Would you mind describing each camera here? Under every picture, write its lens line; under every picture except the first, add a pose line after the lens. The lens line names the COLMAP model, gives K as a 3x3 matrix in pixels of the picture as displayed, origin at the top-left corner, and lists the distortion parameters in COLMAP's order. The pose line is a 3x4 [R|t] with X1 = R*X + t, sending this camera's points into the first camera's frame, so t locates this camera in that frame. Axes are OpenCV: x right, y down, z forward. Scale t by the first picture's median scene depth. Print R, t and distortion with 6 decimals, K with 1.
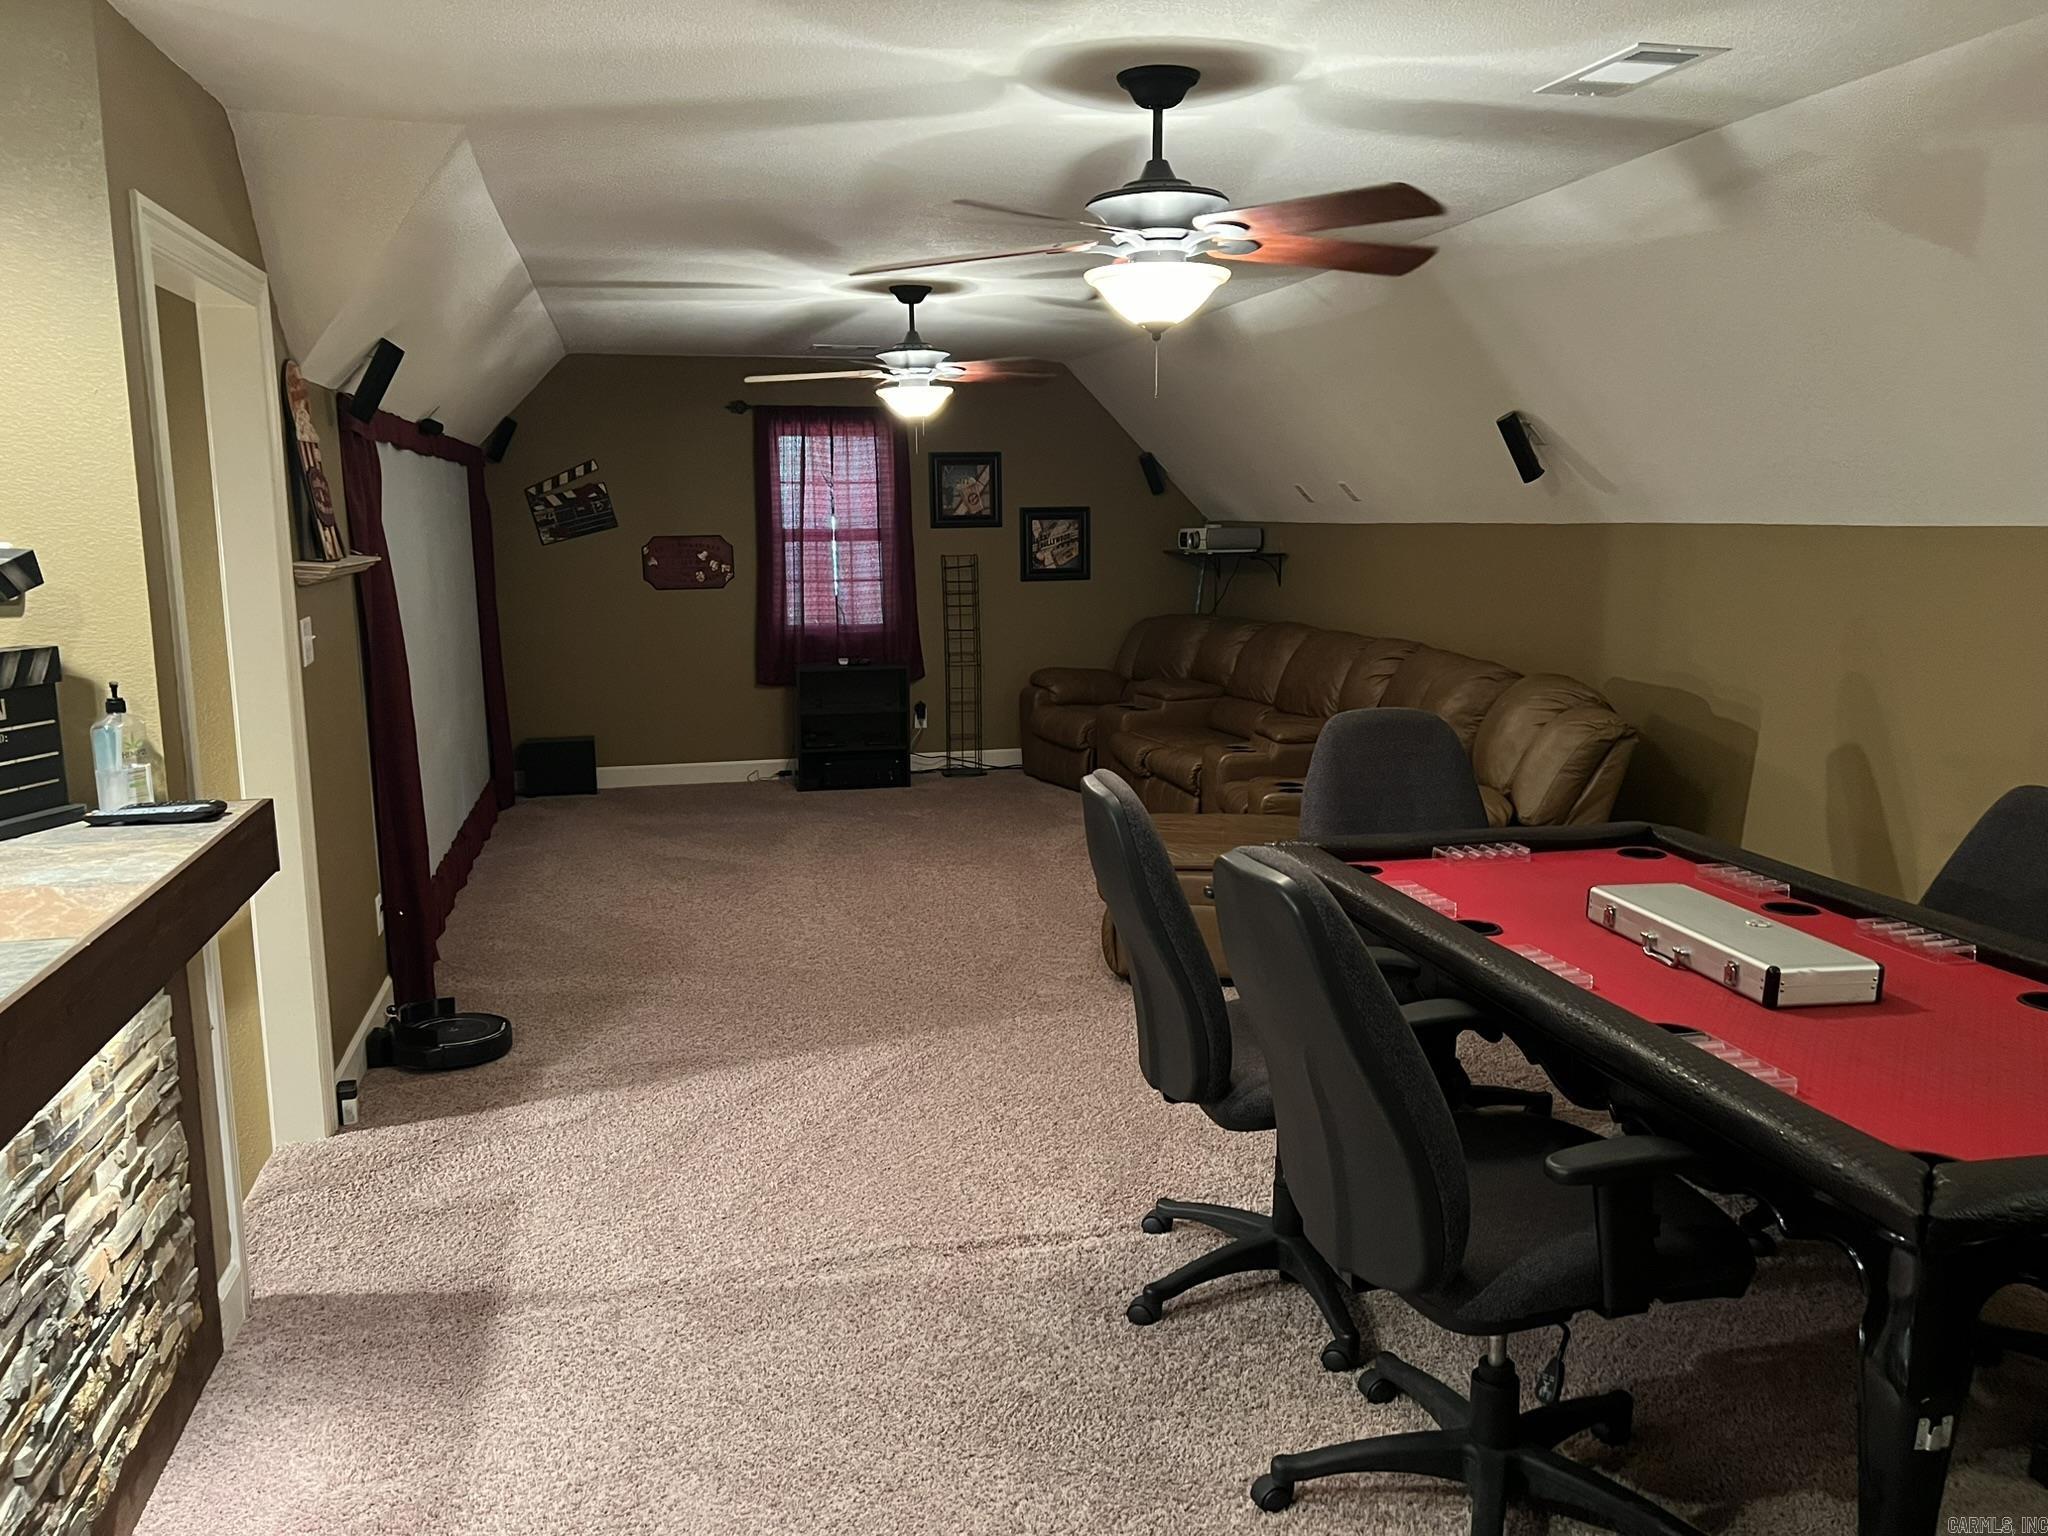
lens RADIAL K [[1564.3, 0, 1038.8], [0, 1564.3, 763.0], [0, 0, 1]] dist [0.038333, -0.006848]
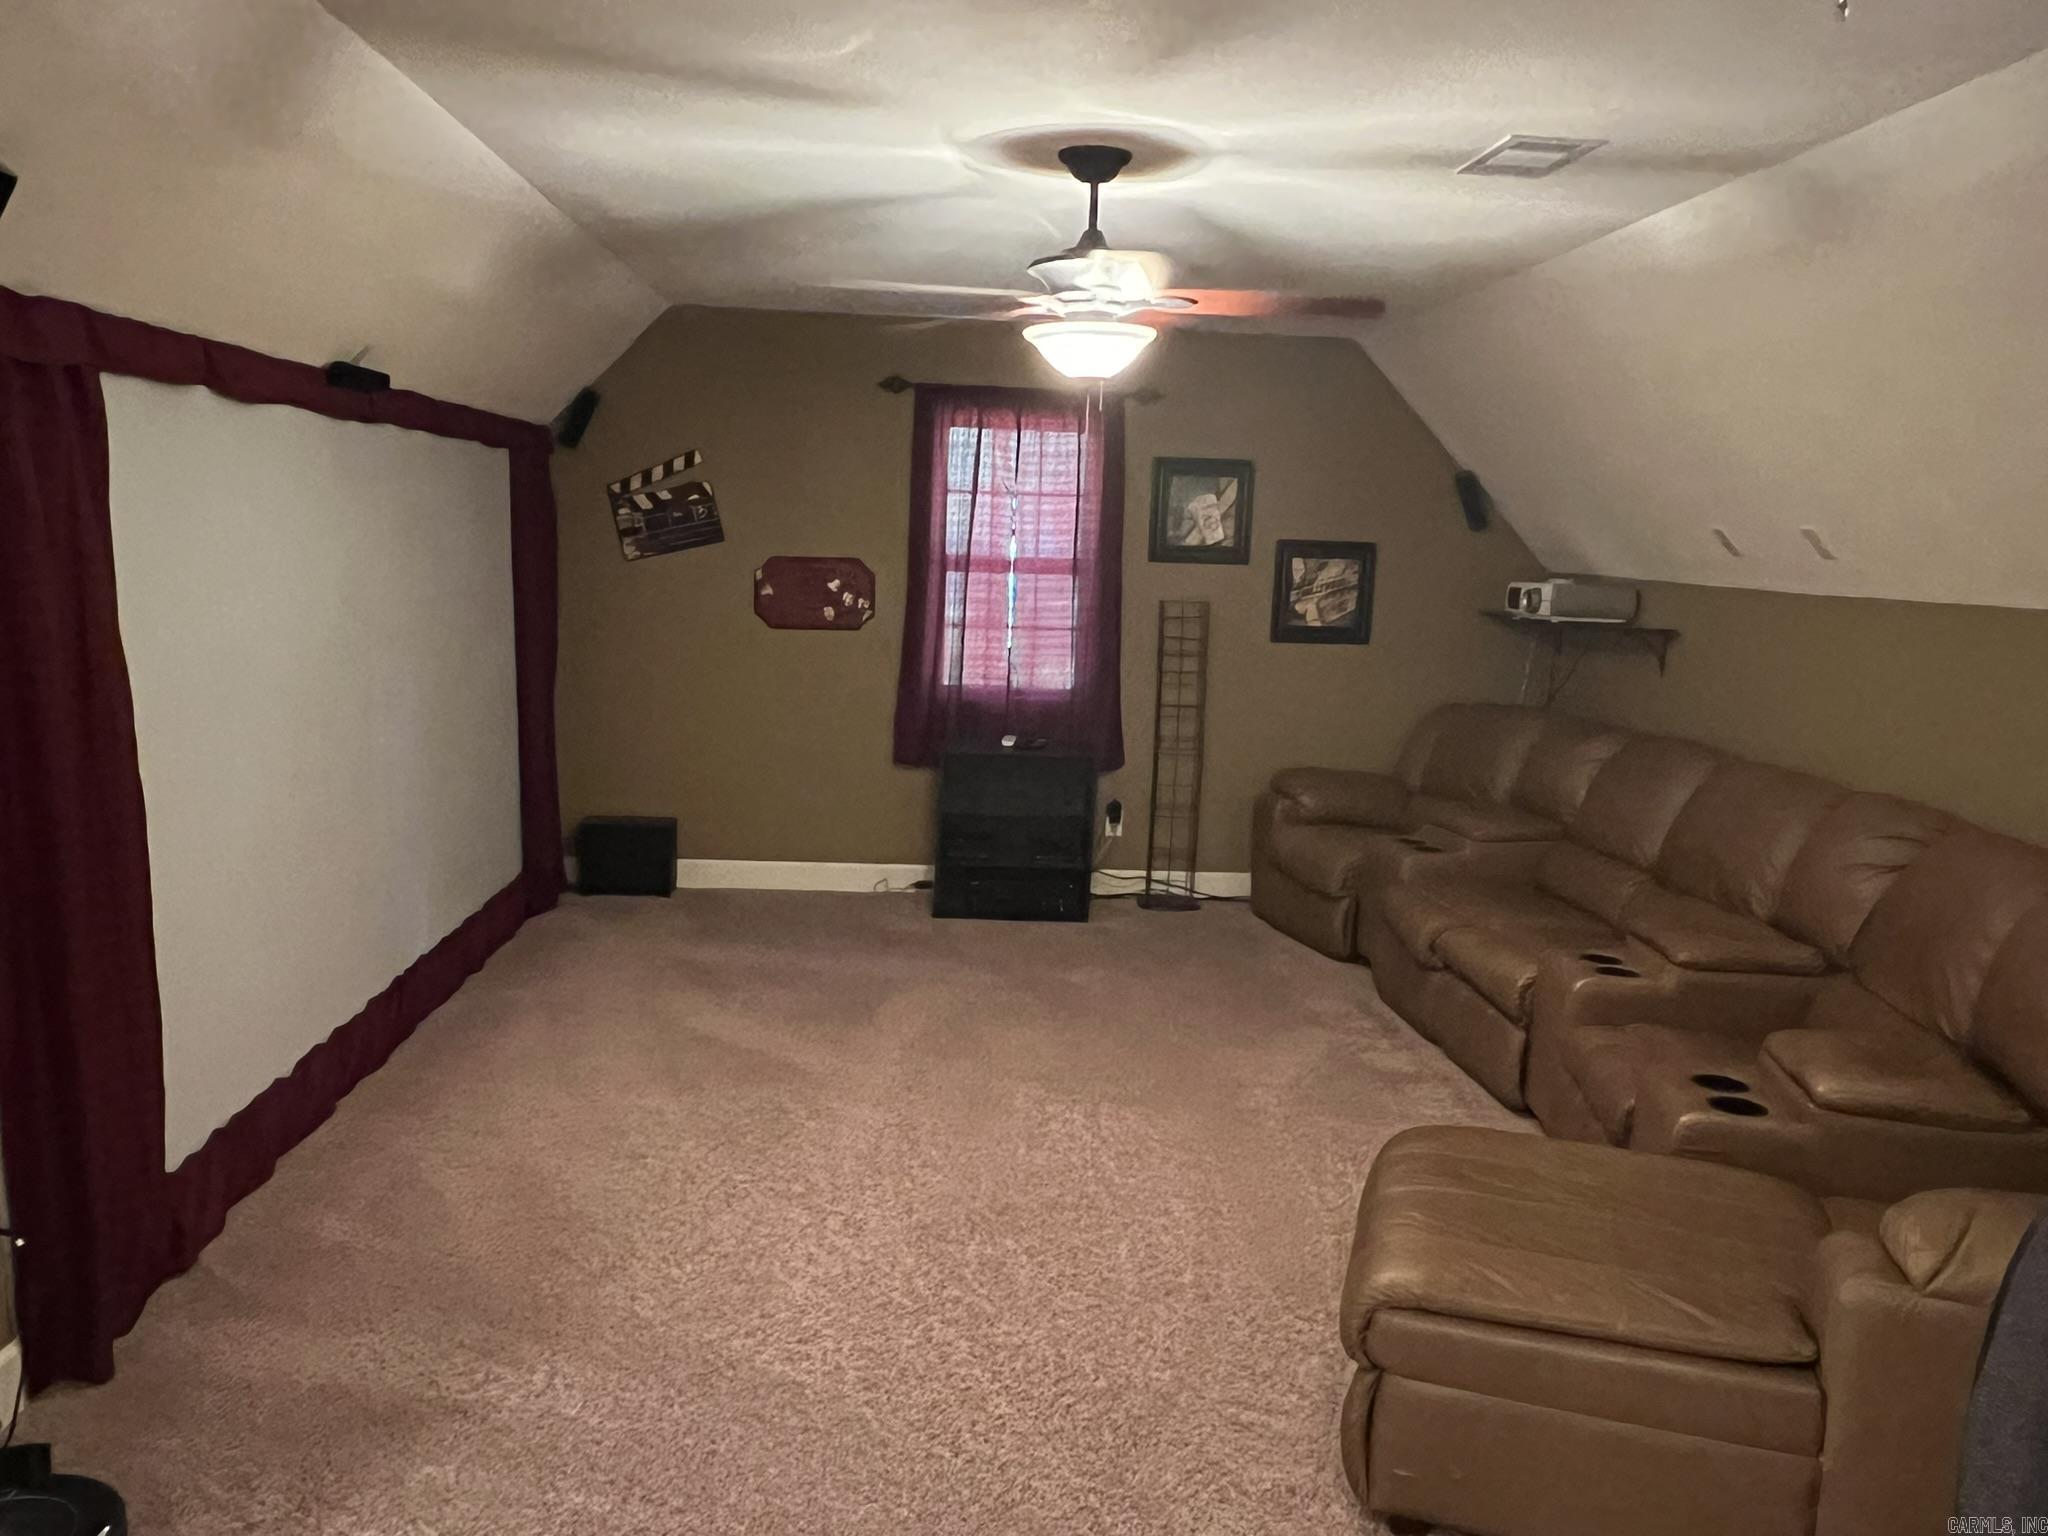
lens RADIAL K [[1394.1, 0, 1024.0], [0, 1394.1, 768.0], [0, 0, 1]] dist [-0.001318, -0.000113]
pose [[0.977752, 0.079453, -0.194134, 0.007273], [-0.077854, 0.996839, 0.015864, -0.062776], [0.194781, -0.000397, 0.980847, 0.368252]]
